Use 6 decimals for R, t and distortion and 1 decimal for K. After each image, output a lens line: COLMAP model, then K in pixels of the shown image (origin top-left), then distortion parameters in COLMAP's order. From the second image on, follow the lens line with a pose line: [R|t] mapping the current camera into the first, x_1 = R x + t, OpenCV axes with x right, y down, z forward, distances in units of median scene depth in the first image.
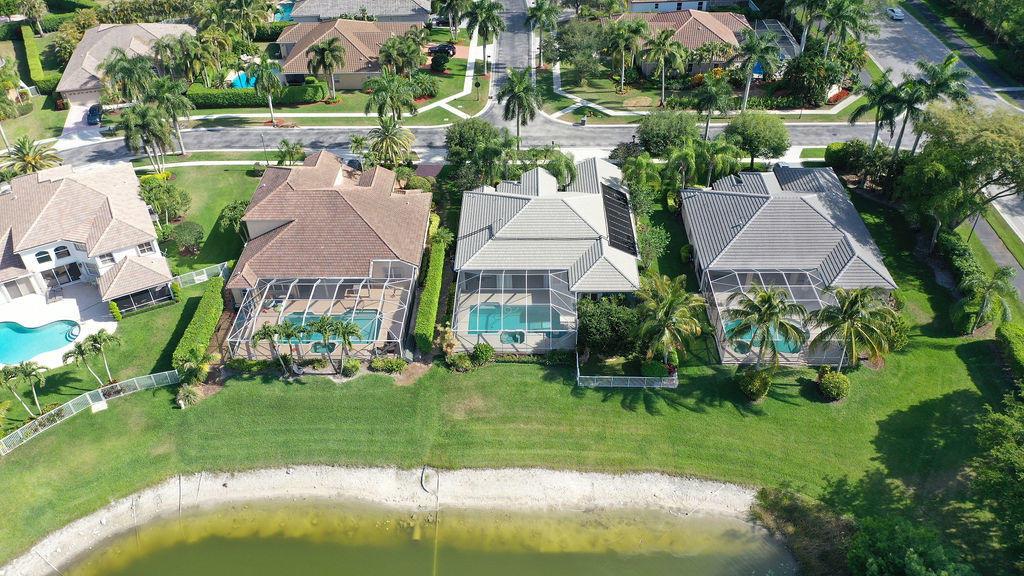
lens RADIAL K [[795.6, 0, 512.0], [0, 795.6, 288.0], [0, 0, 1]] dist [-0.029306, -0.001053]
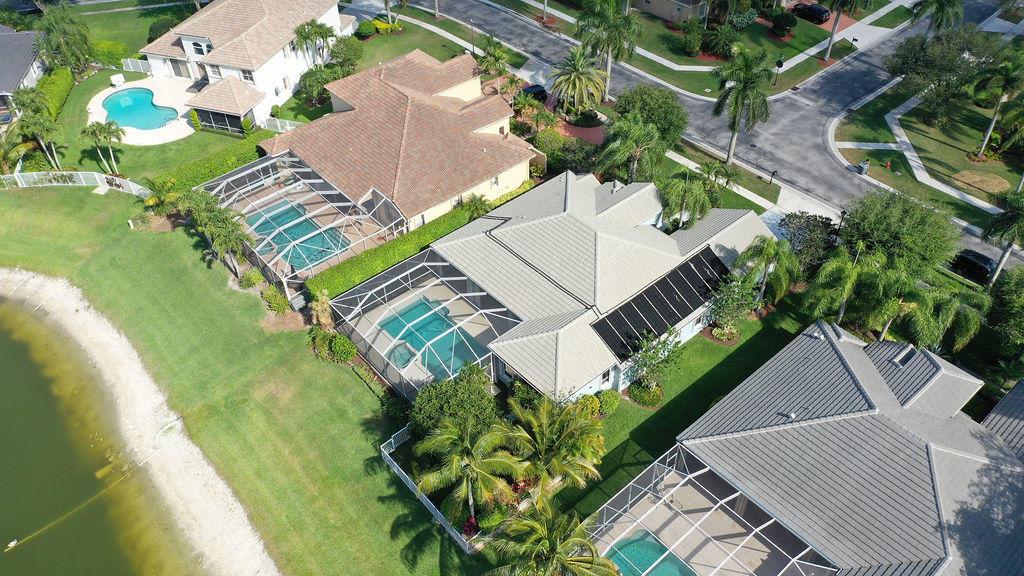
lens RADIAL K [[795.6, 0, 512.0], [0, 795.6, 288.0], [0, 0, 1]] dist [-0.029306, -0.001053]
pose [[0.669143, 0.504417, -0.545721, 0.424110], [-0.453730, 0.858896, 0.237543, -0.207061], [0.588539, 0.088660, 0.803593, 0.432628]]
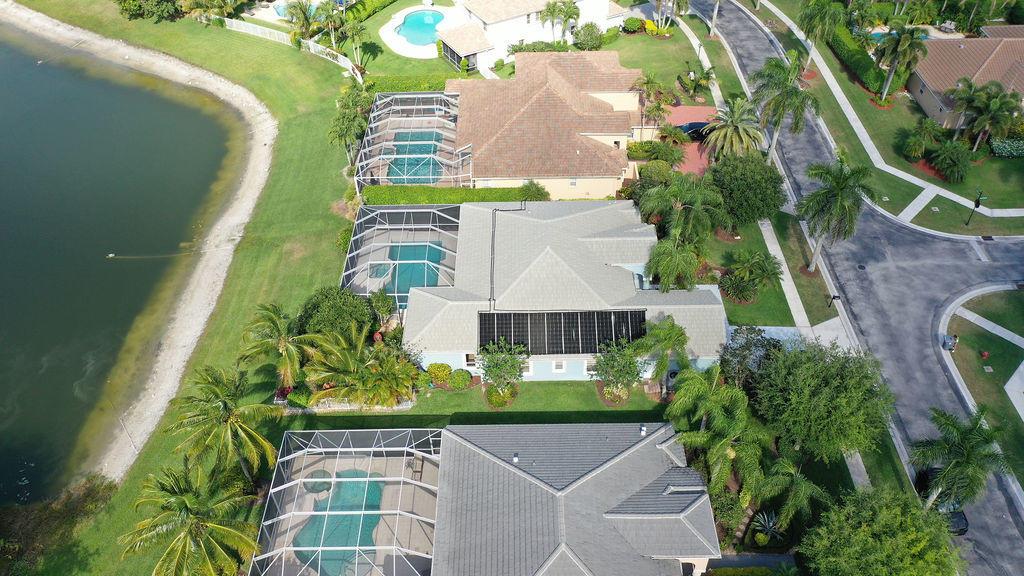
lens RADIAL K [[795.6, 0, 512.0], [0, 795.6, 288.0], [0, 0, 1]] dist [-0.029306, -0.001053]
pose [[0.016648, 0.690866, -0.722791, 0.637590], [-0.607129, 0.581350, 0.541688, -0.481774], [0.794429, 0.429810, 0.429123, 0.704333]]
